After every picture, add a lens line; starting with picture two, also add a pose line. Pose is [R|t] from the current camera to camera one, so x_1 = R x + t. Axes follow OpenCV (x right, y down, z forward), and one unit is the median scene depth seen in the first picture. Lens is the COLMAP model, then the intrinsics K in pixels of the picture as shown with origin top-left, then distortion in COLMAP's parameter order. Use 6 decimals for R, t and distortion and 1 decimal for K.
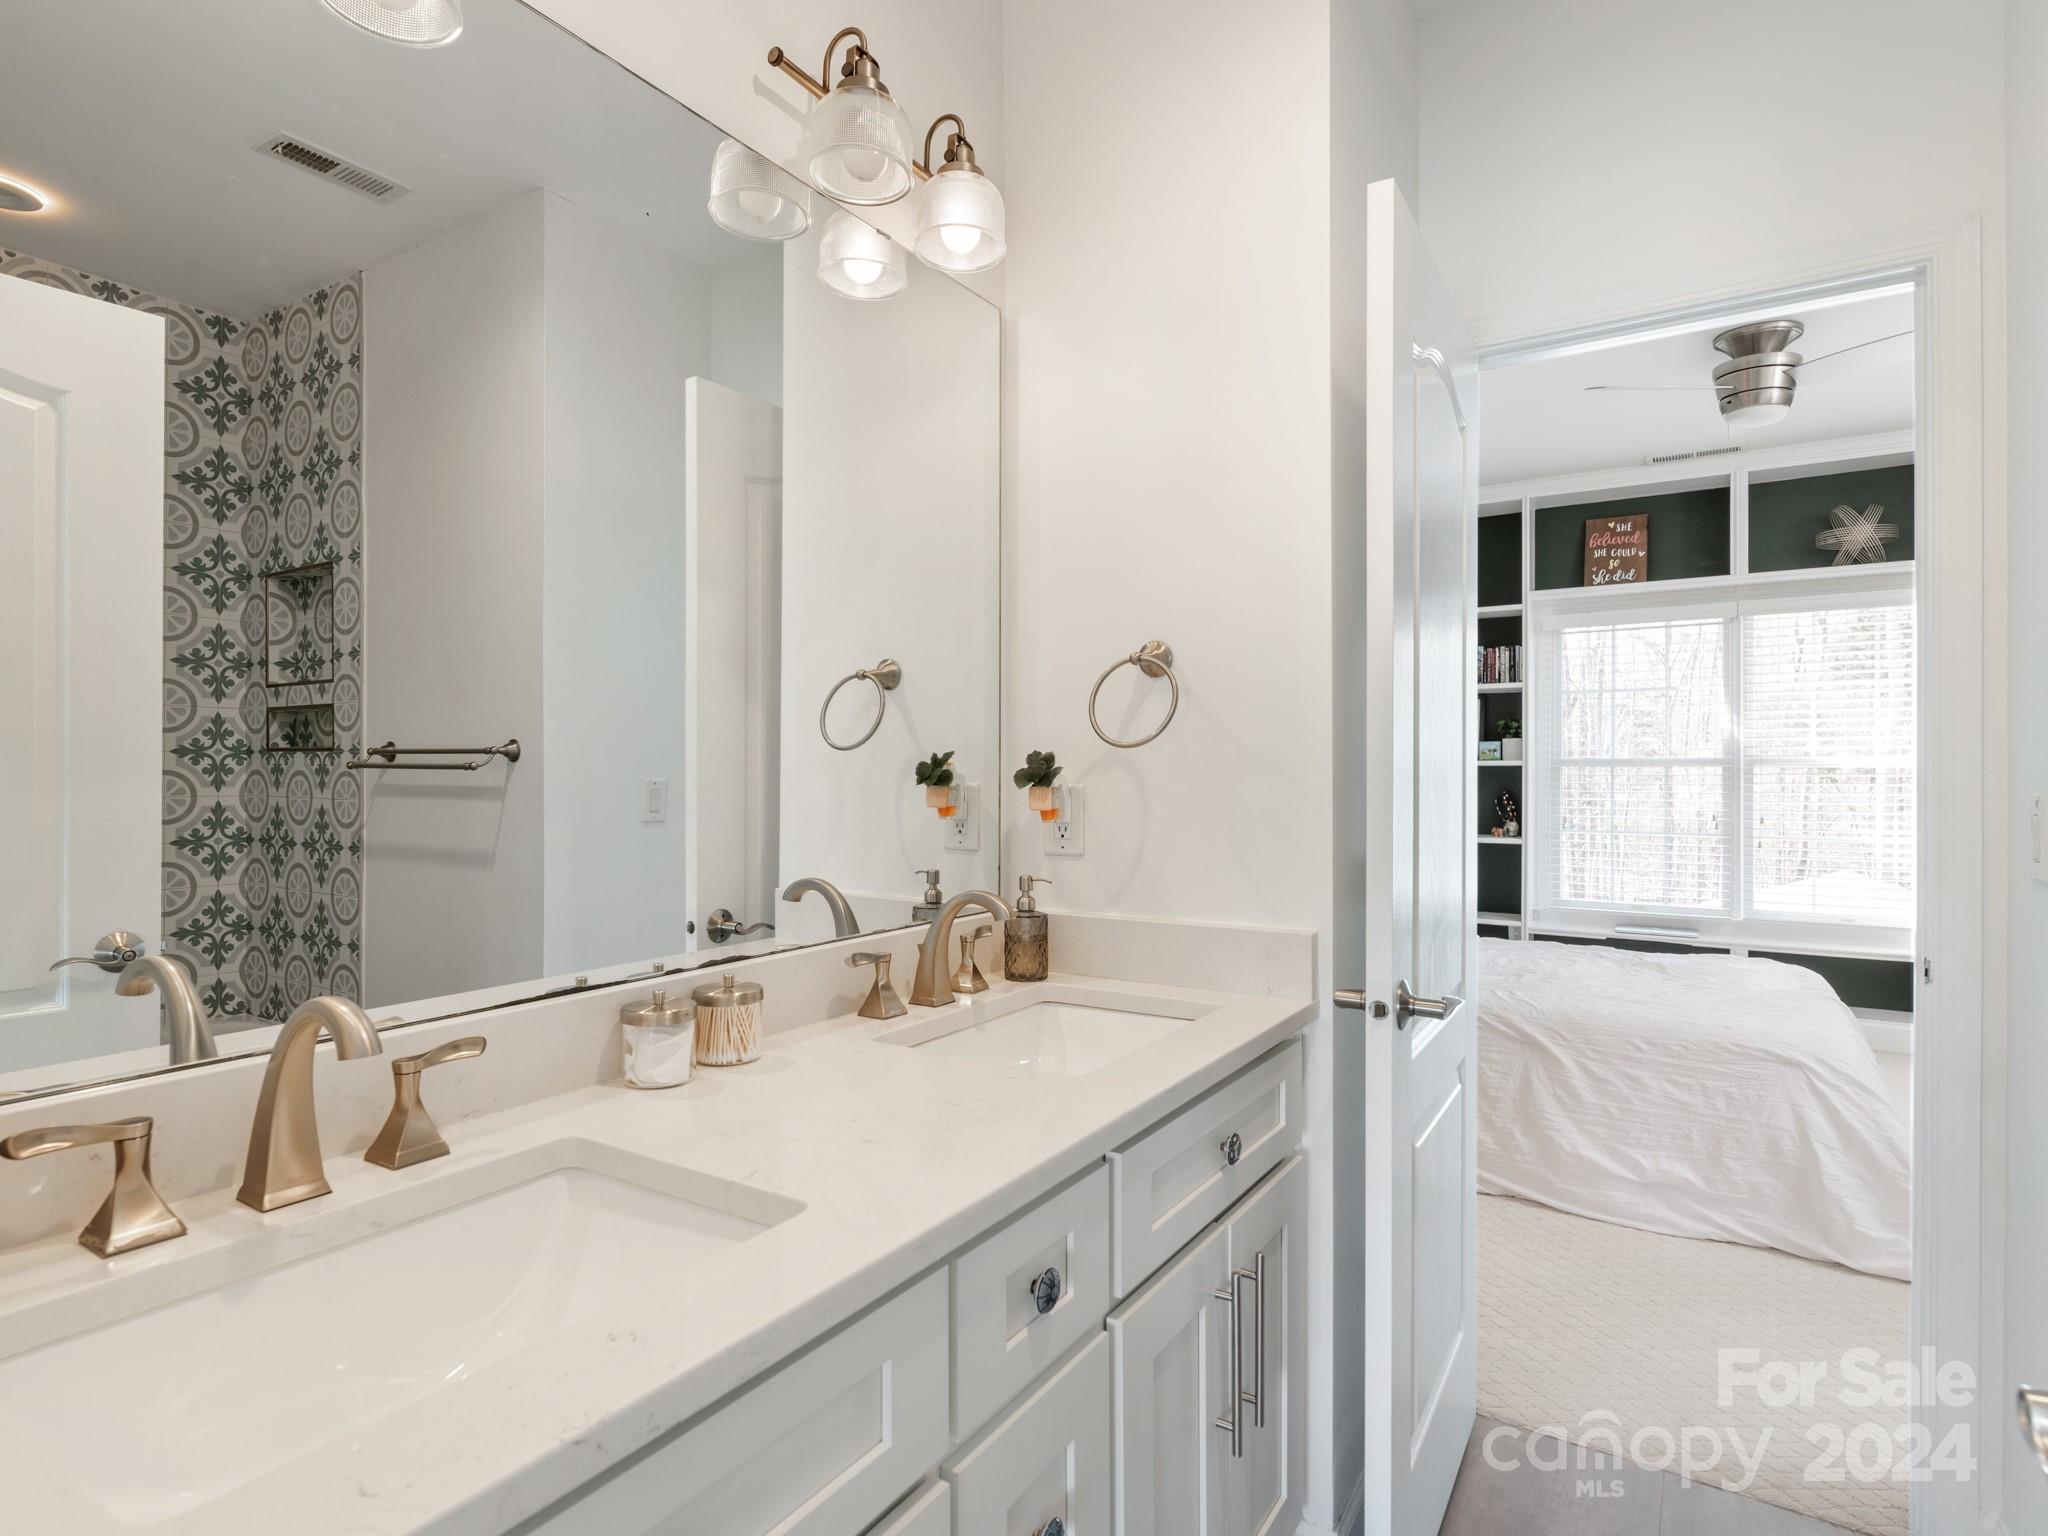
lens RADIAL K [[1094.2, 0, 1018.2], [0, 1094.2, 772.8], [0, 0, 1]] dist [0.001917, -0.000597]
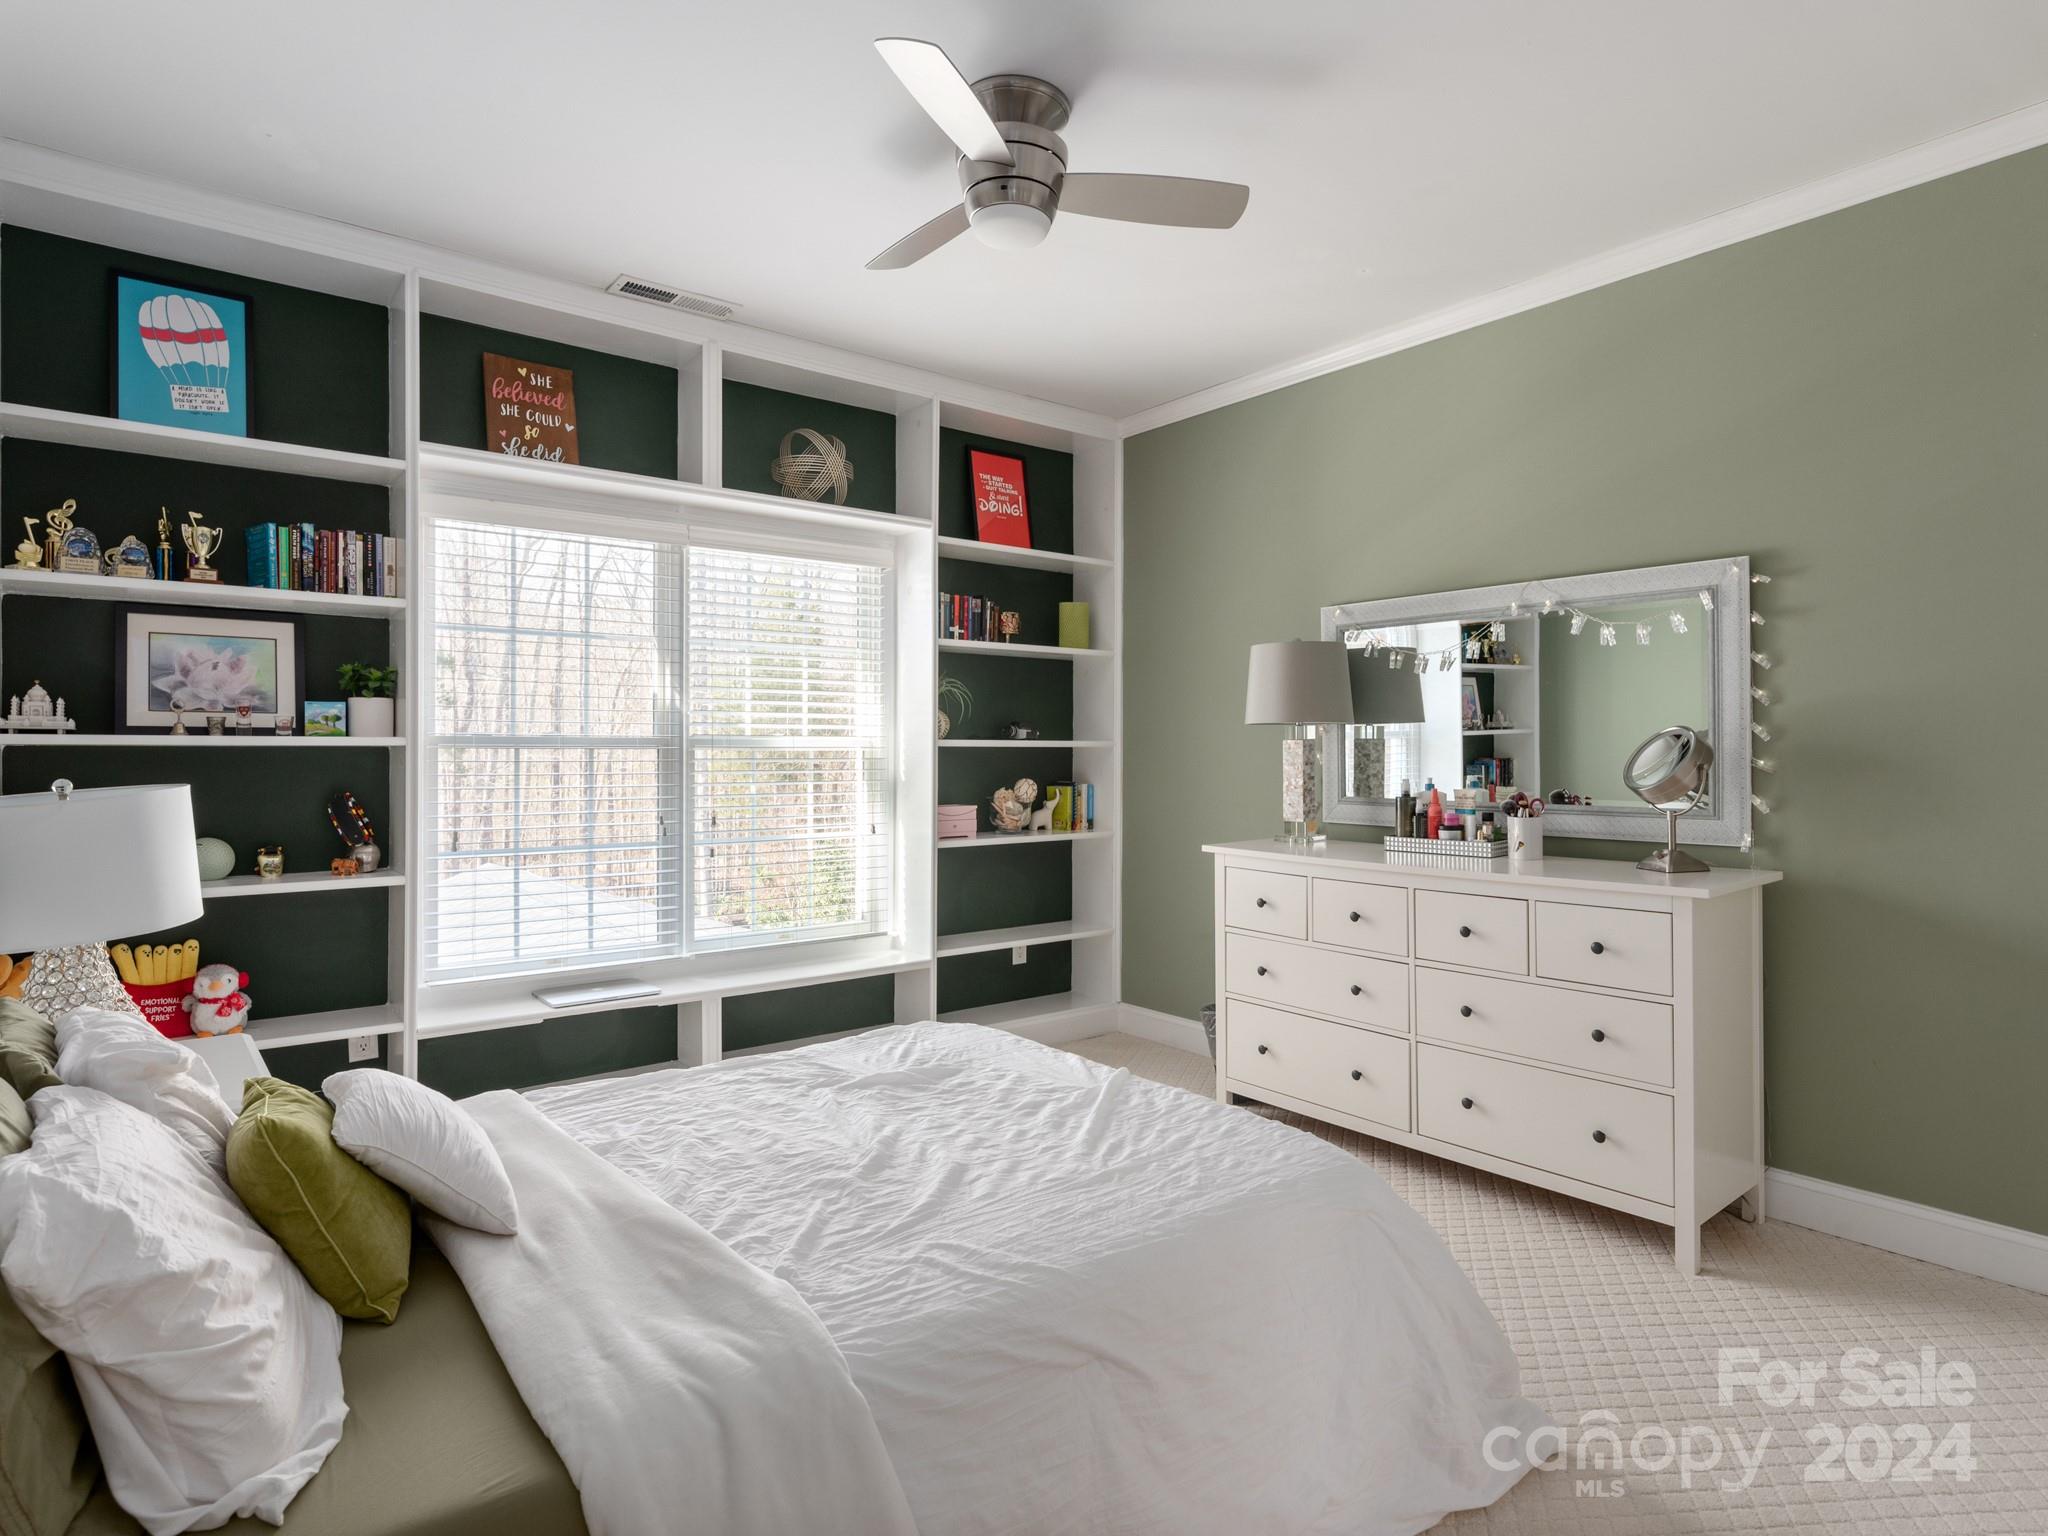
lens RADIAL K [[1142.6, 0, 1011.3], [0, 1142.6, 740.1], [0, 0, 1]] dist [0.006217, 0.000426]
pose [[0.327583, 0.009715, 0.944772, 0.004296], [-0.000088, 0.999947, -0.010252, -0.003719], [-0.944822, 0.003275, 0.327567, 0.515215]]
